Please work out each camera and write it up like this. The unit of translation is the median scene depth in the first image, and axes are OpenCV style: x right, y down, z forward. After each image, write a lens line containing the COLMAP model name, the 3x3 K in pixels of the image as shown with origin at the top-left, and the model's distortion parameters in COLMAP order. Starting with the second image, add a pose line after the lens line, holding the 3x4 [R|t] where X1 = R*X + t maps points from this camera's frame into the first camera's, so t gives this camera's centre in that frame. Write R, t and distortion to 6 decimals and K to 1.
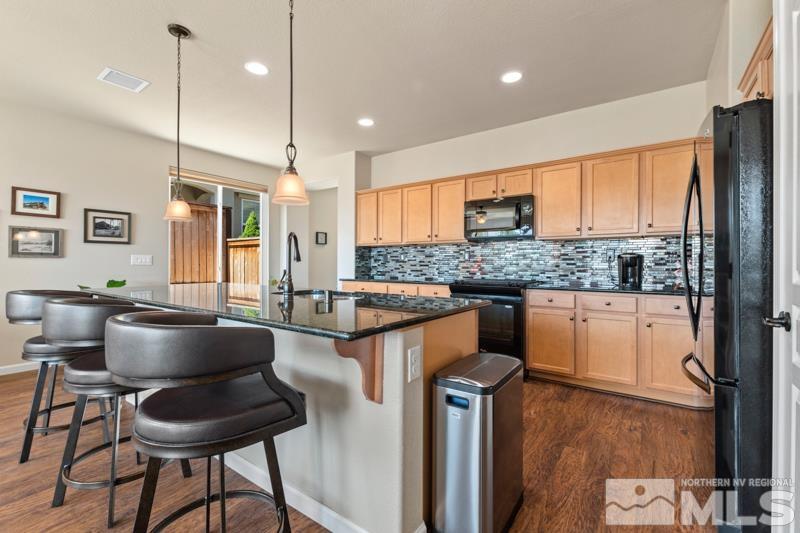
lens RADIAL K [[352.3, 0, 400.3], [0, 352.3, 263.4], [0, 0, 1]] dist [0.009315, -0.001010]
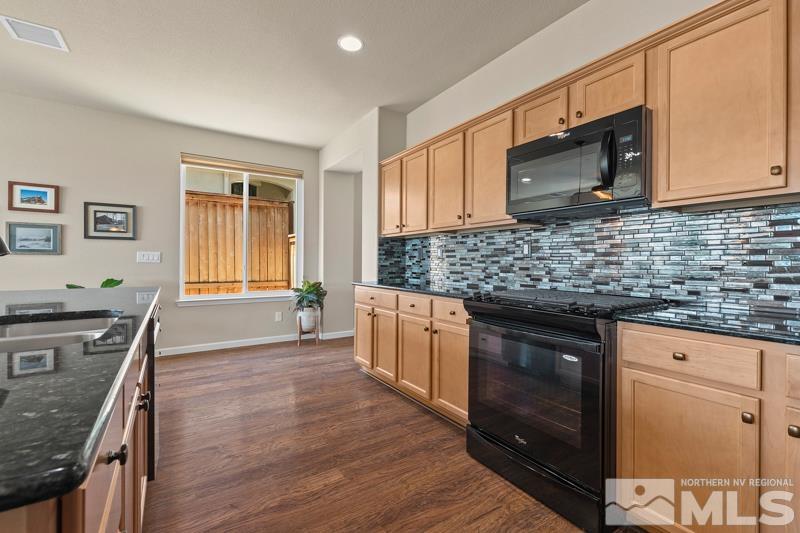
lens RADIAL K [[352.3, 0, 401.8], [0, 352.3, 263.1], [0, 0, 1]] dist [0.009315, -0.001010]
pose [[0.933209, 0.003278, -0.359320, 0.217802], [-0.001876, 0.999989, 0.004252, 0.000405], [0.359330, -0.003294, 0.933205, 0.410444]]
